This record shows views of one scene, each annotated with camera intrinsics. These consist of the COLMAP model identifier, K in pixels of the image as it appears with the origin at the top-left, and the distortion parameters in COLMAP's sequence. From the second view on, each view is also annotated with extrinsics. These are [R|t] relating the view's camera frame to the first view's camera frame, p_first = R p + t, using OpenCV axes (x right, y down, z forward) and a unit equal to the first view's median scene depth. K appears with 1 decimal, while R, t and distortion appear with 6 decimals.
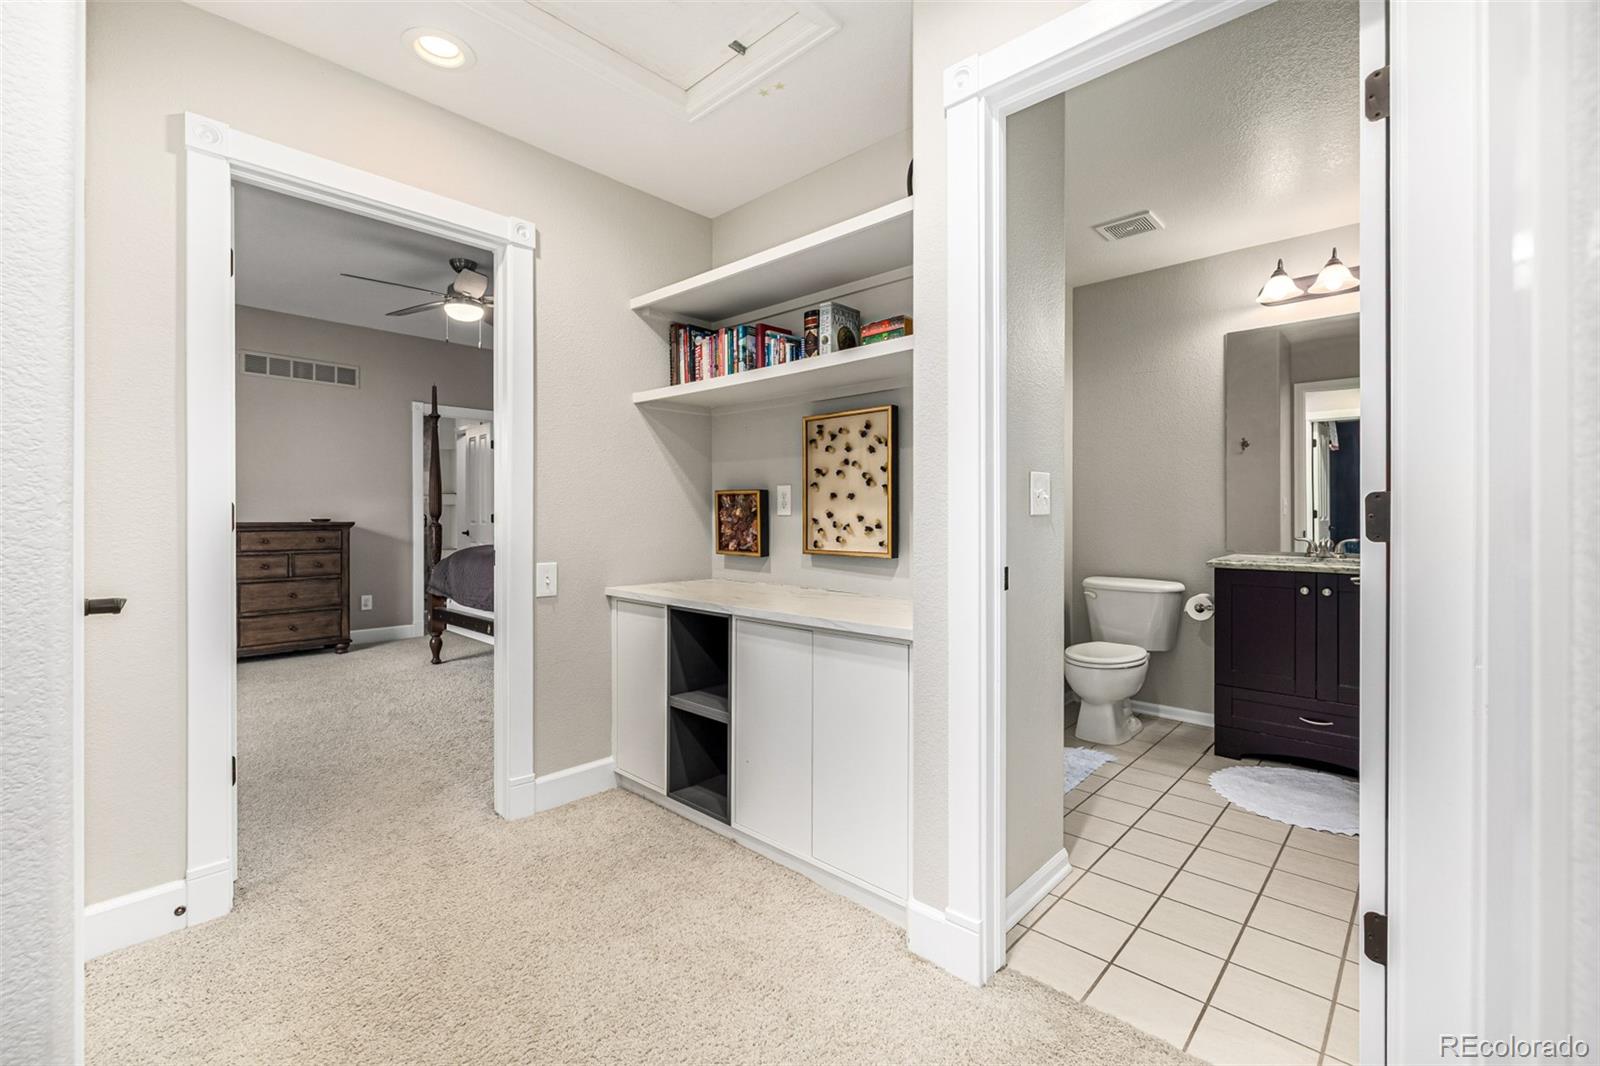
lens RADIAL K [[680.0, 0, 795.2], [0, 680.0, 522.2], [0, 0, 1]] dist [0.001696, 0.000423]
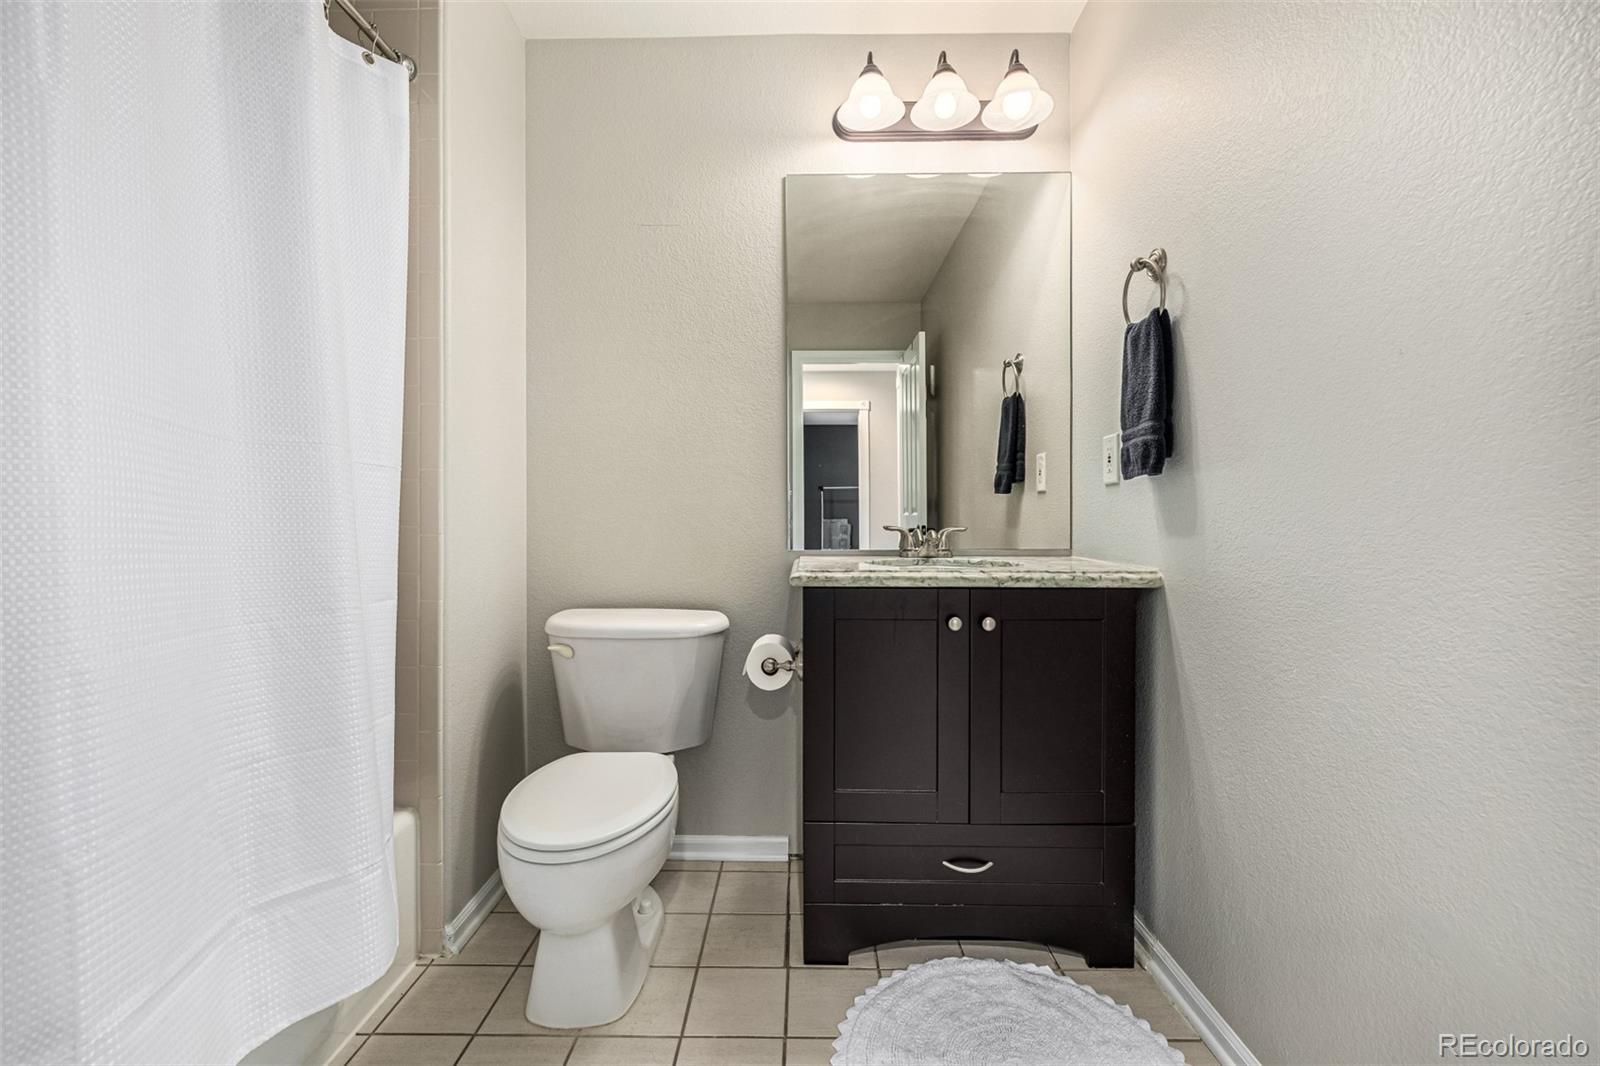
lens RADIAL K [[680.0, 0, 795.2], [0, 680.0, 522.2], [0, 0, 1]] dist [0.001696, 0.000423]
pose [[0.740306, -0.002796, 0.672264, 0.280289], [0.006911, 0.999970, -0.003452, 0.021689], [-0.672234, 0.007202, 0.740304, 0.638275]]
